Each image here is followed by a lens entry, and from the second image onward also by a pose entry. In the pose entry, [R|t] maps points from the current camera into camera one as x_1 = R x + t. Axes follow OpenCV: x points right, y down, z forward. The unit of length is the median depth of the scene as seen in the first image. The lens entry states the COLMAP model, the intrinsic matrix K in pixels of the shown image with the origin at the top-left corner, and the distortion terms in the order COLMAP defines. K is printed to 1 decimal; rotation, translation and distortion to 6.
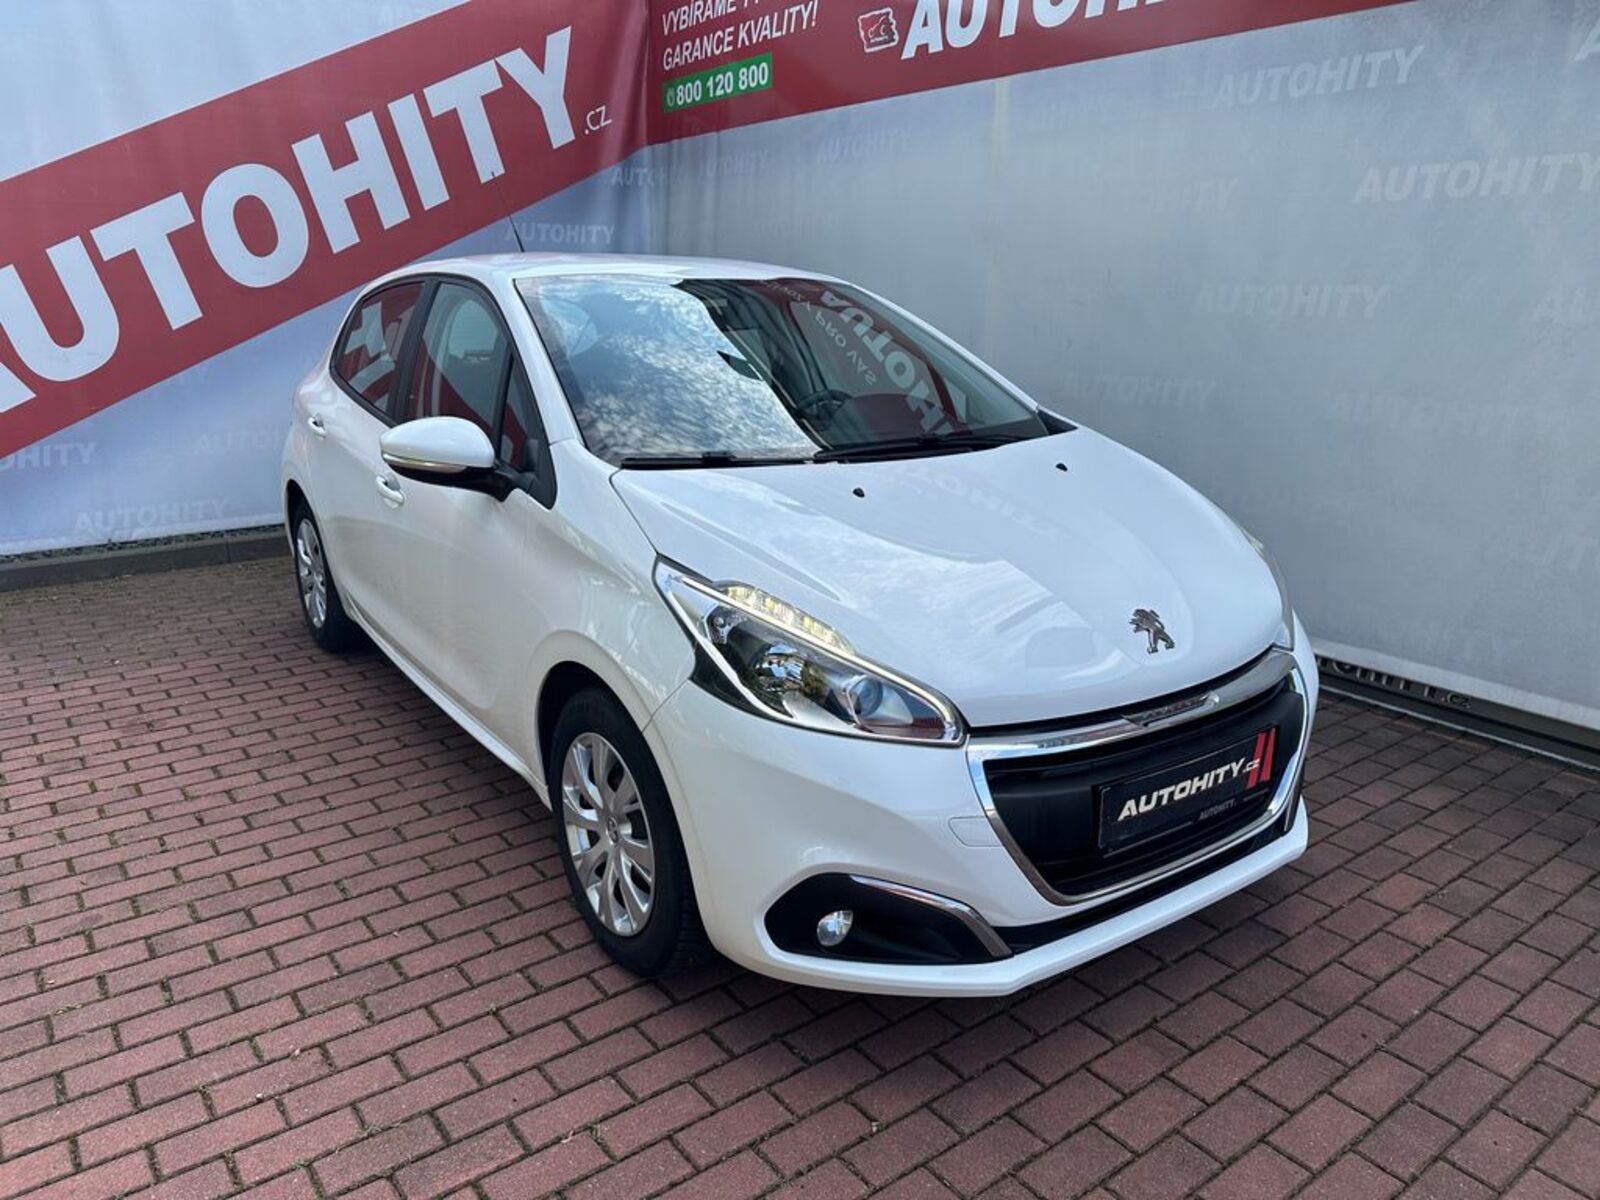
lens RADIAL K [[1134.7, 0, 801.4], [0, 1134.7, 603.6], [0, 0, 1]] dist [0.000040, -0.004525]
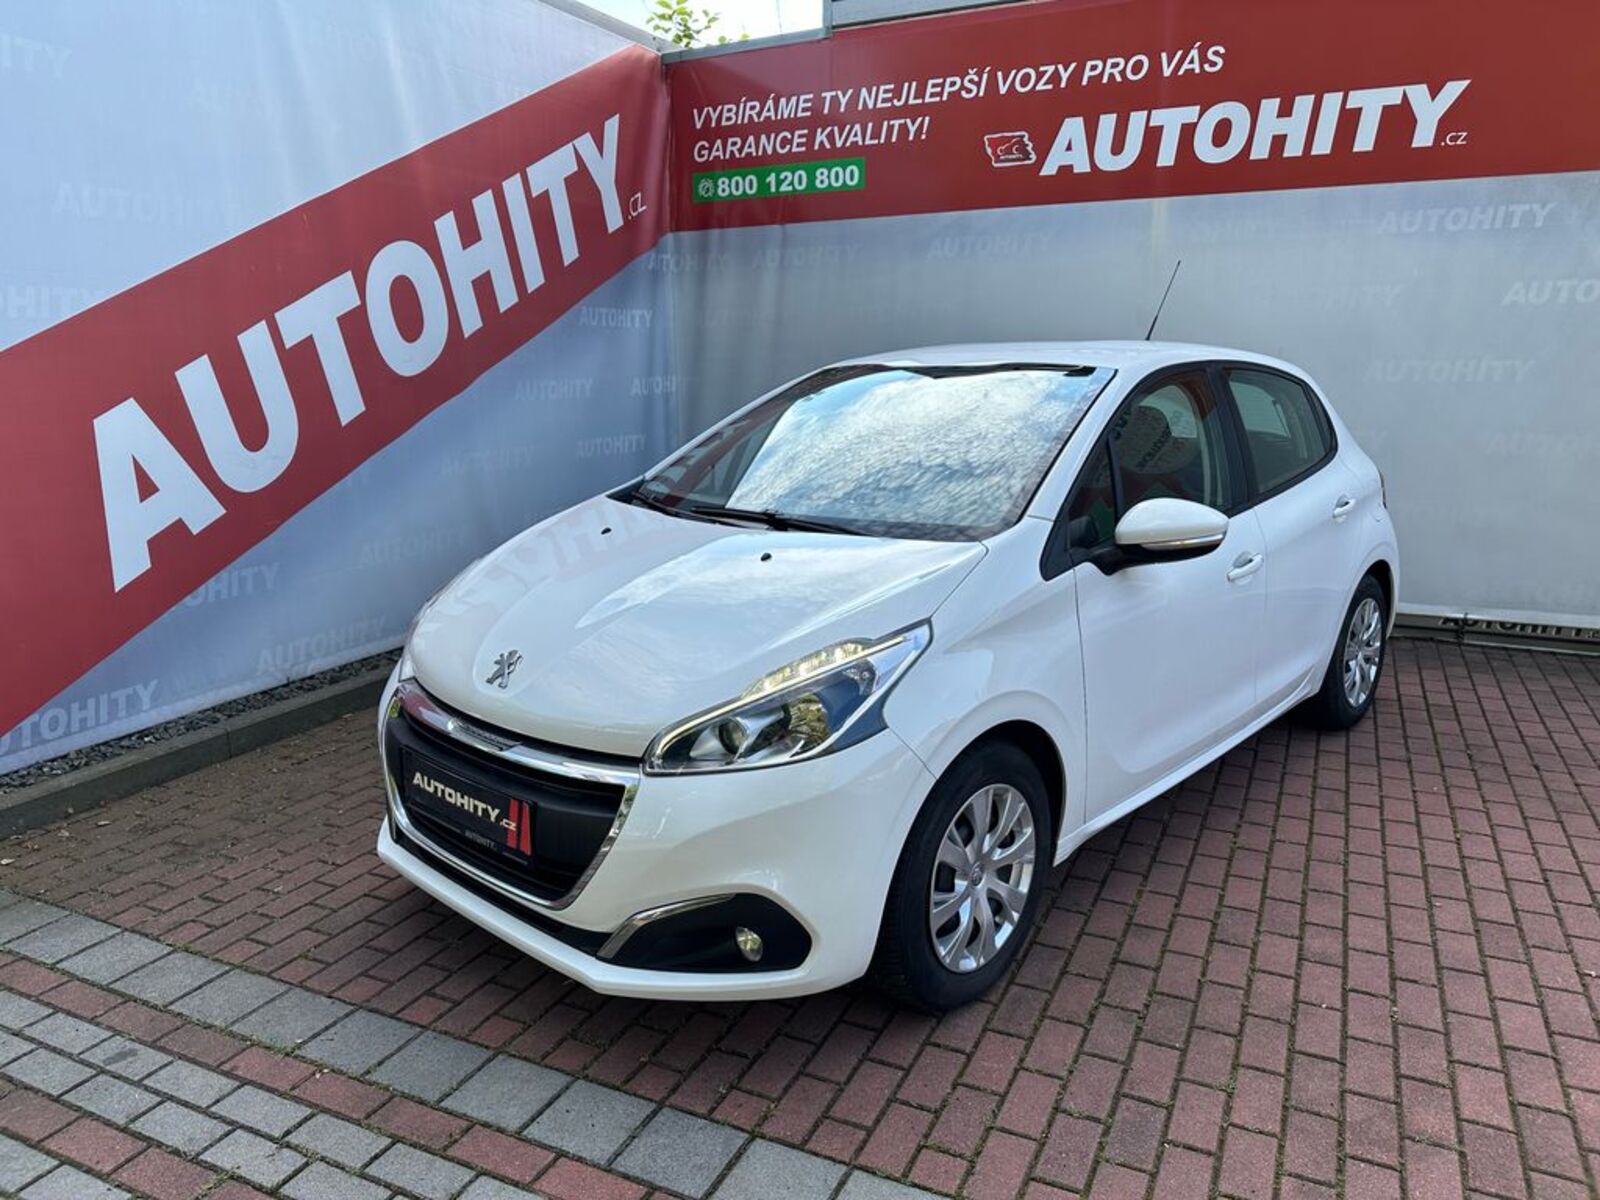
lens RADIAL K [[1126.7, 0, 802.0], [0, 1126.7, 600.6], [0, 0, 1]] dist [0.007552, -0.013906]
pose [[0.887384, -0.108825, 0.448003, -0.674489], [0.136351, 0.990220, -0.029542, -0.038774], [-0.440407, 0.087301, 0.893544, 0.093820]]
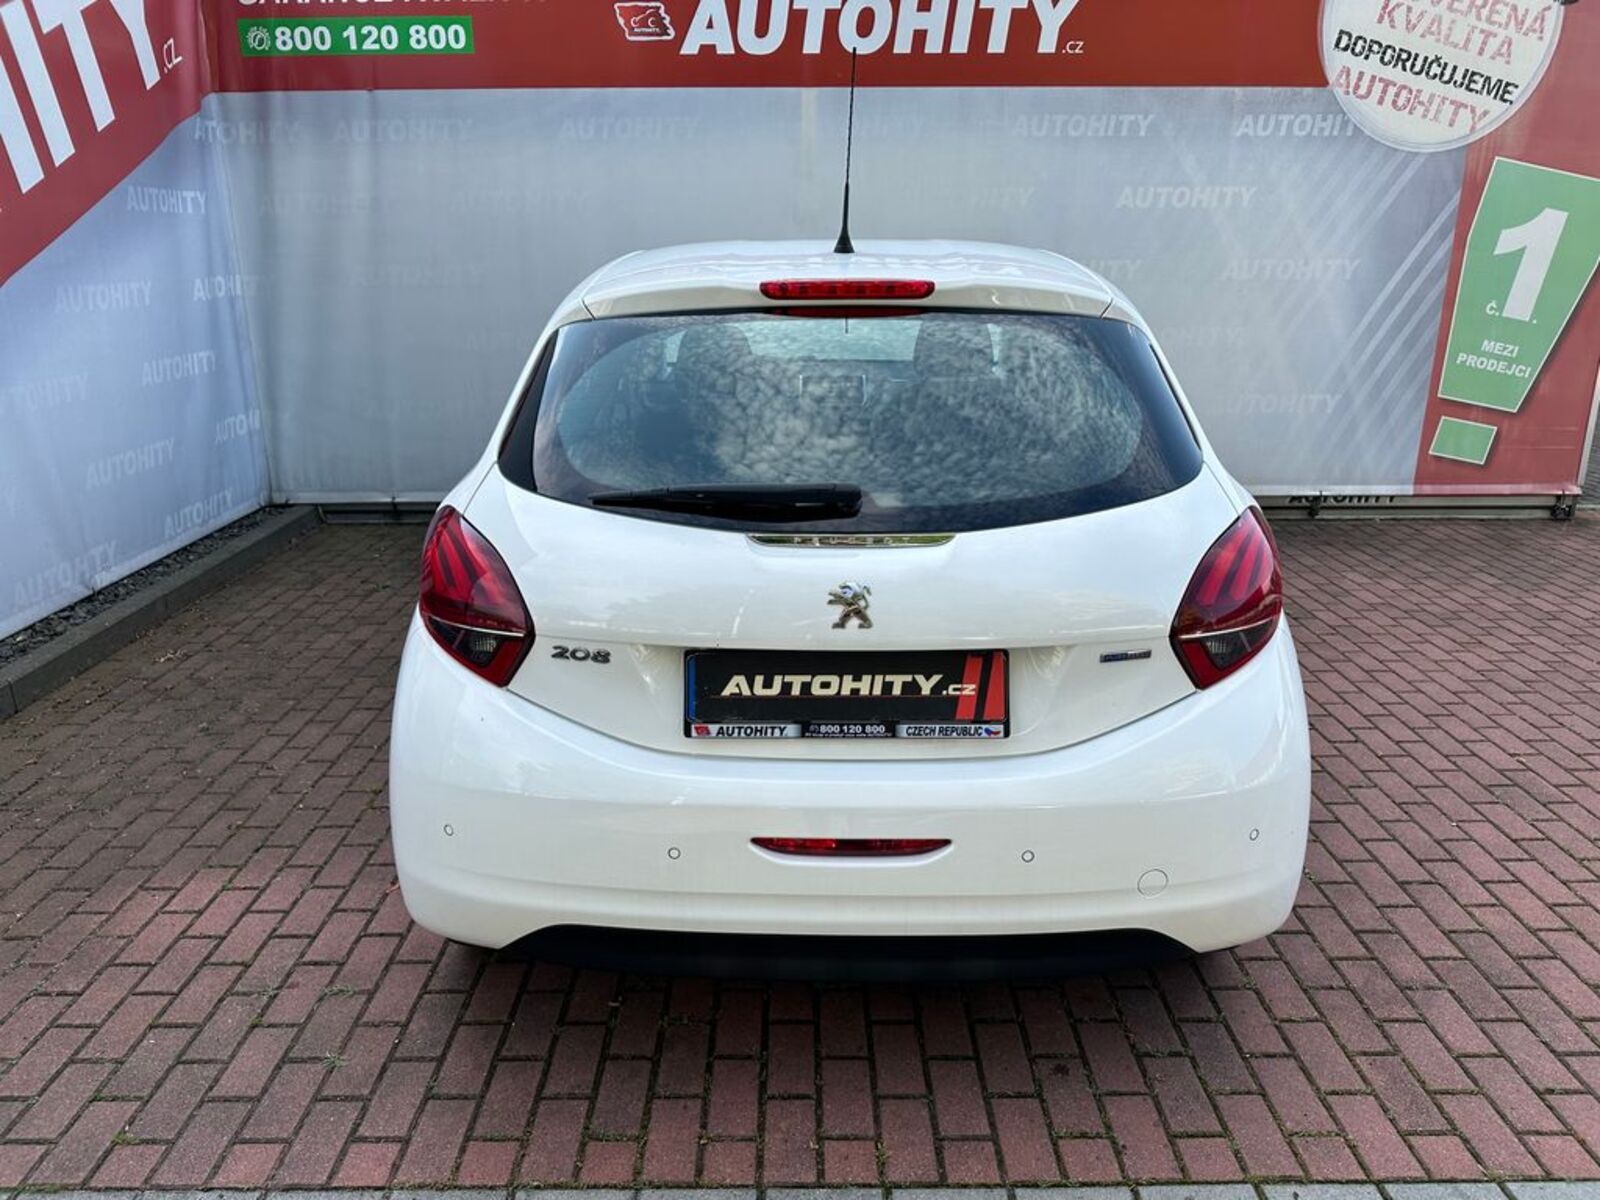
lens RADIAL K [[1134.7, 0, 801.4], [0, 1134.7, 603.6], [0, 0, 1]] dist [0.000040, -0.004525]
pose [[0.598135, -0.246522, 0.762536, -0.765708], [0.223160, 0.965111, 0.136966, -0.090158], [-0.769698, 0.088243, 0.632281, 0.257480]]
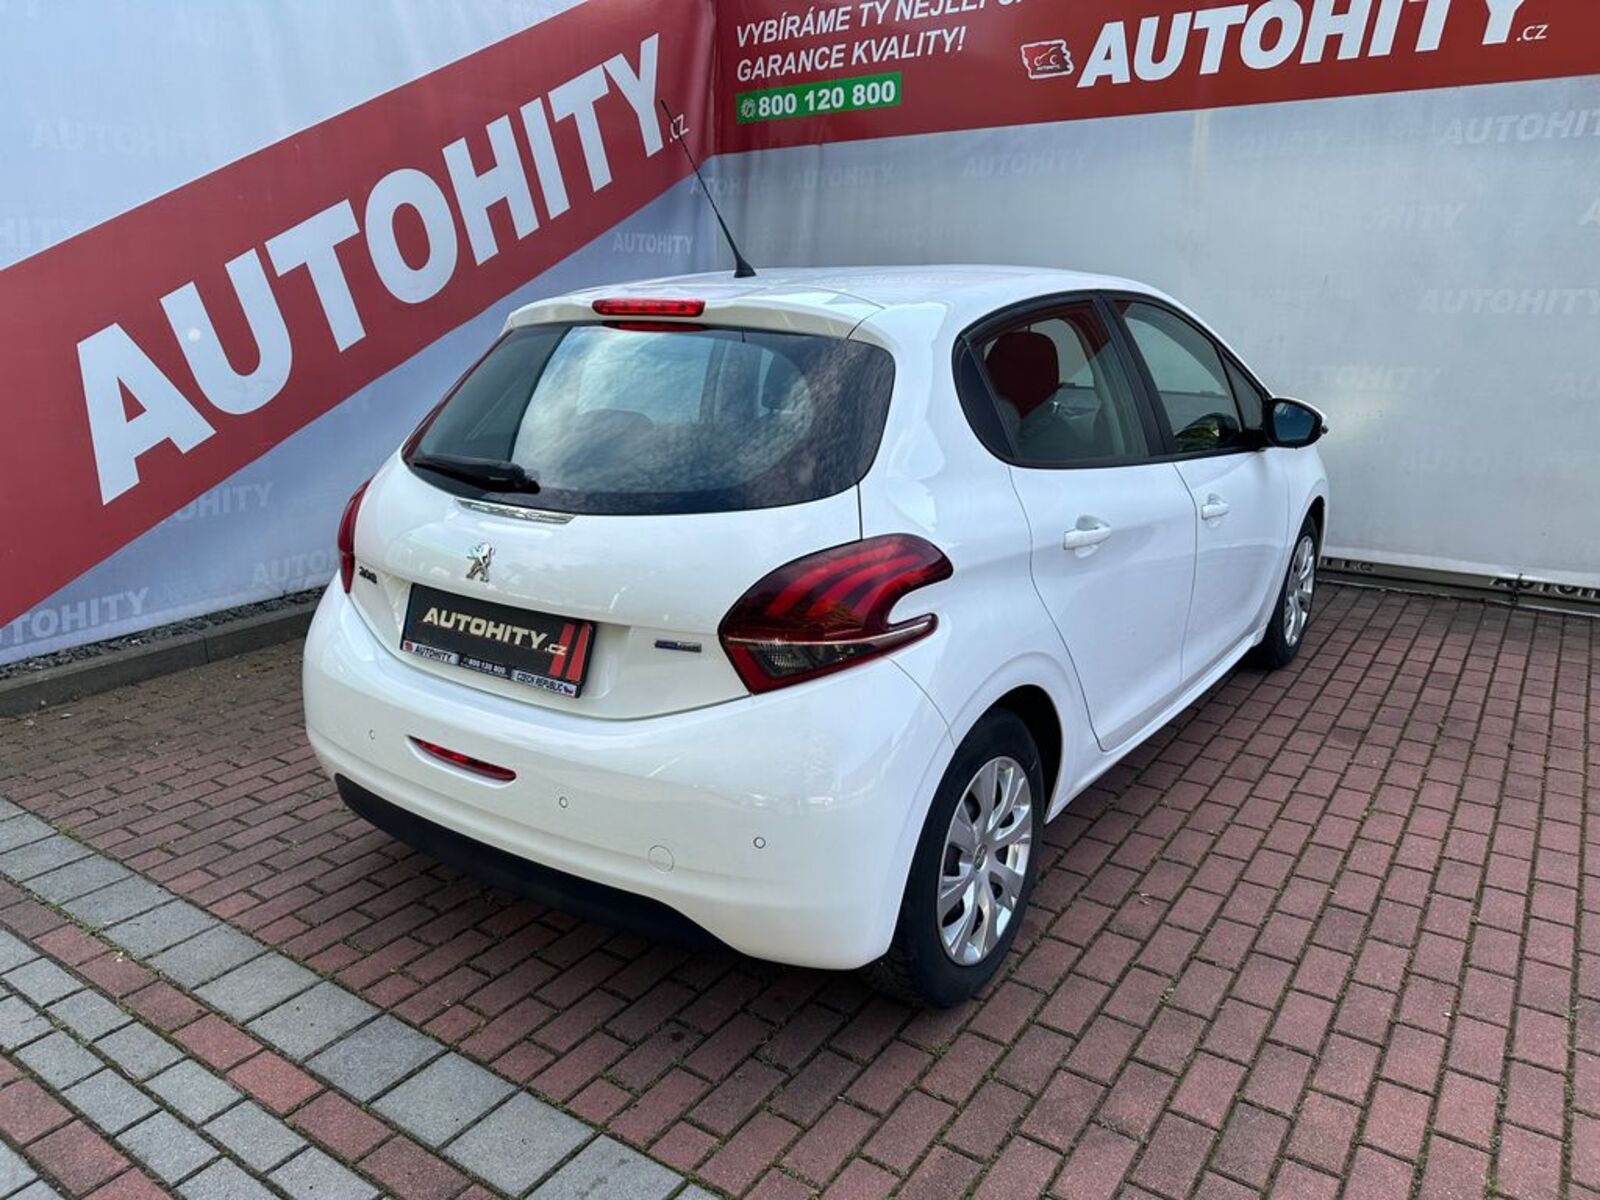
lens RADIAL K [[1134.3, 0, 803.4], [0, 1134.3, 602.1], [0, 0, 1]] dist [-0.008324, 0.003790]
pose [[0.948239, -0.096577, 0.302516, -0.520754], [0.097074, 0.995187, 0.013430, -0.021544], [-0.302357, 0.016632, 0.953050, 0.038582]]
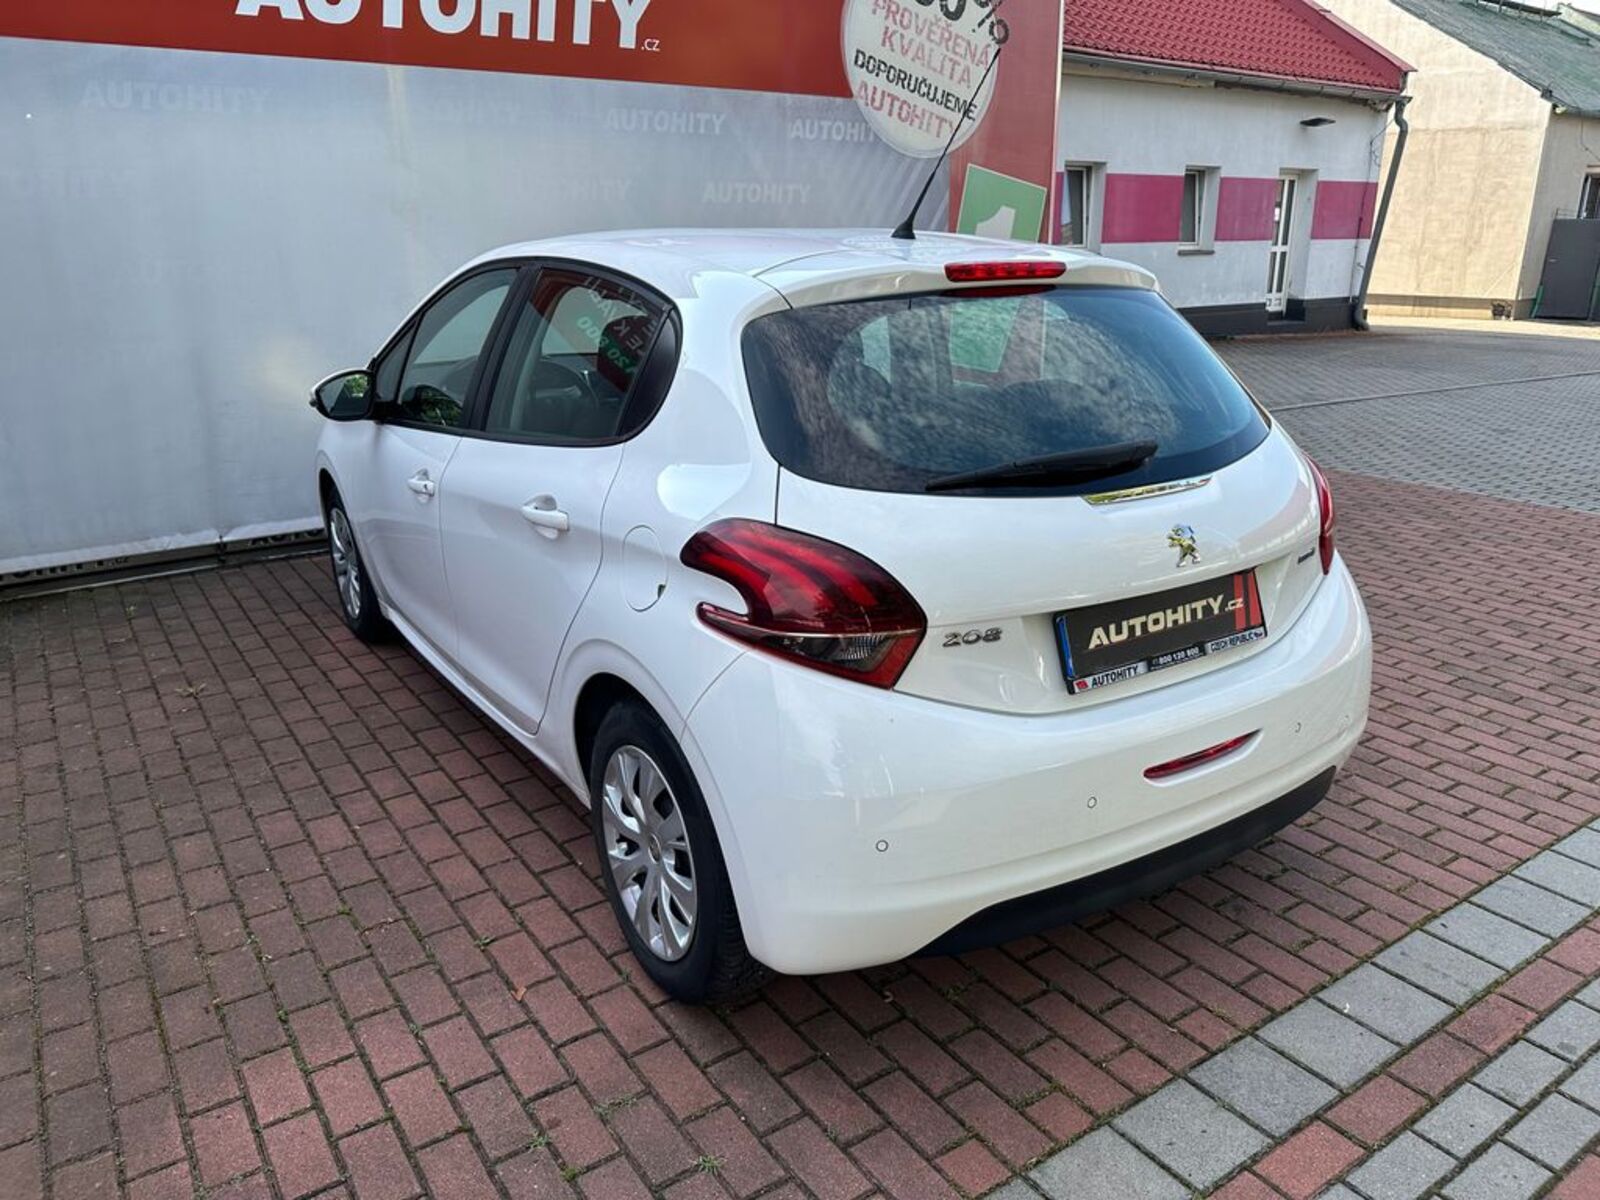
lens RADIAL K [[1134.7, 0, 801.4], [0, 1134.7, 603.6], [0, 0, 1]] dist [0.000040, -0.004525]
pose [[0.050984, -0.311278, 0.948950, -0.874683], [0.279195, 0.916743, 0.285713, -0.166234], [-0.958880, 0.250376, 0.133647, 0.529824]]
